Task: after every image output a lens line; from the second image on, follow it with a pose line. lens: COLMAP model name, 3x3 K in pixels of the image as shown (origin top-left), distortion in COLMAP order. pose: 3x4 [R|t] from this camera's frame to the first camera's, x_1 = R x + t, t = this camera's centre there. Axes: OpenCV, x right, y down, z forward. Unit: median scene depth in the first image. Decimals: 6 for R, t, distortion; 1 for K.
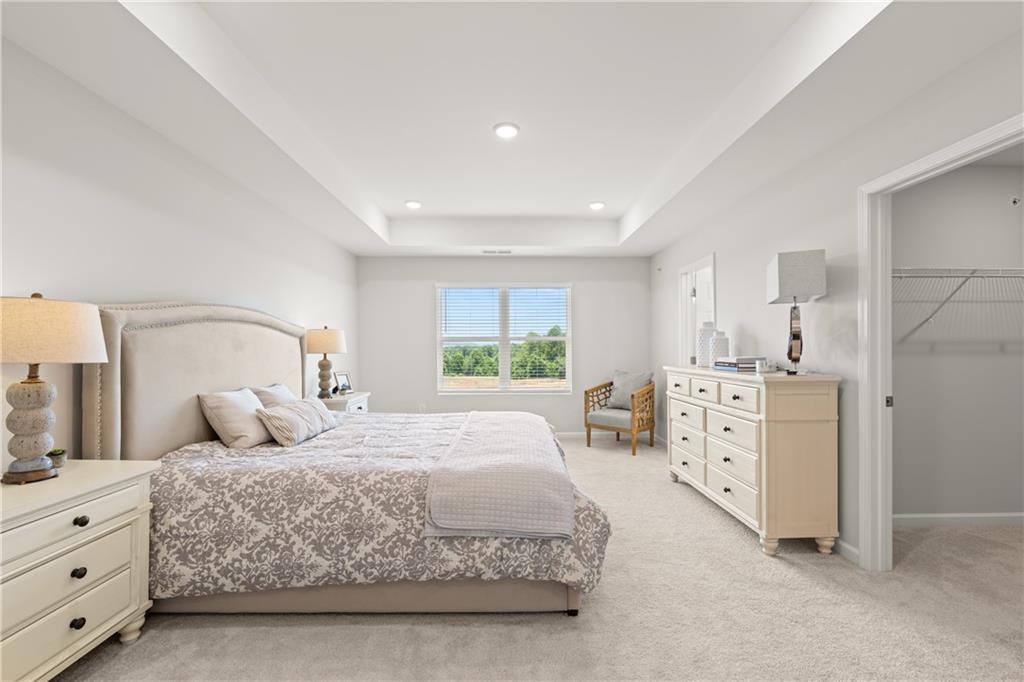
lens RADIAL K [[442.5, 0, 506.8], [0, 442.5, 343.2], [0, 0, 1]] dist [-0.000277, 0.000314]
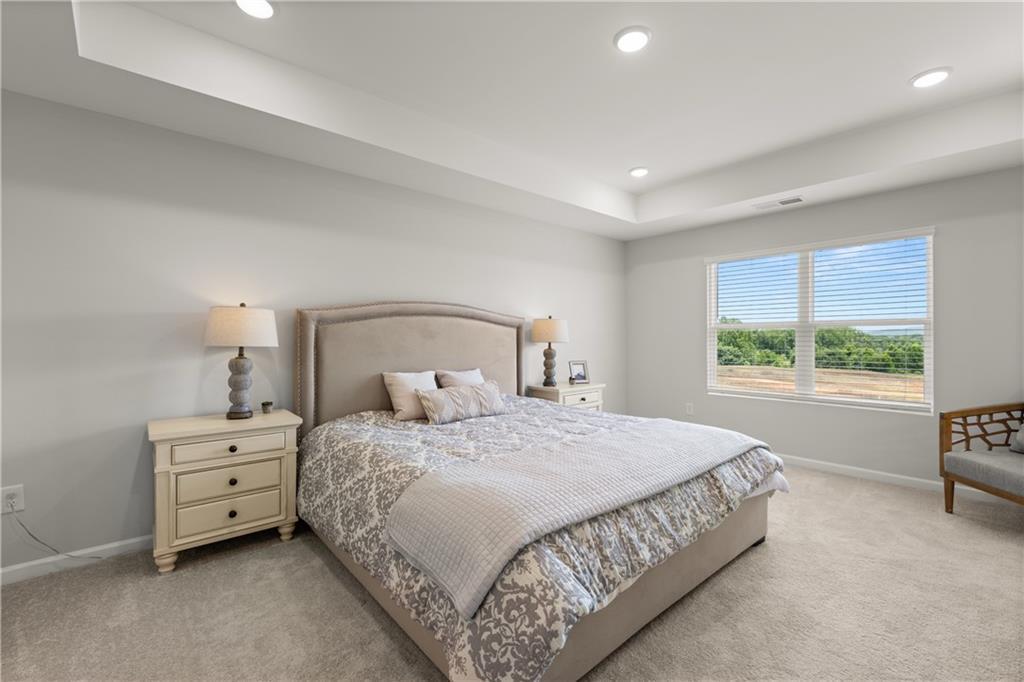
lens RADIAL K [[434.7, 0, 512.7], [0, 434.7, 337.4], [0, 0, 1]] dist [0.000054, 0.000086]
pose [[0.651096, 0.000183, -0.758995, 0.302426], [0.008276, 0.999939, 0.007340, 0.002979], [0.758950, -0.011060, 0.651055, 0.274614]]
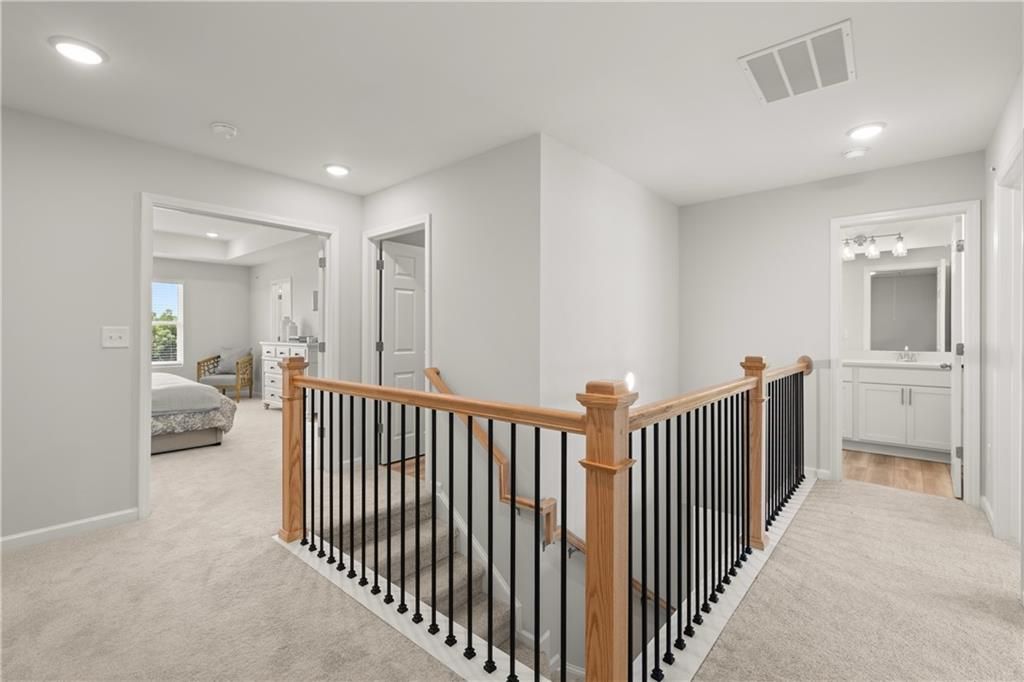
lens RADIAL K [[465.2, 0, 510.7], [0, 465.2, 336.1], [0, 0, 1]] dist [-0.001412, -0.000085]
pose [[0.669108, -0.001703, 0.743163, -0.298722], [-0.014098, 0.999788, 0.014985, -0.008600], [-0.743031, -0.020504, 0.668942, -0.827048]]
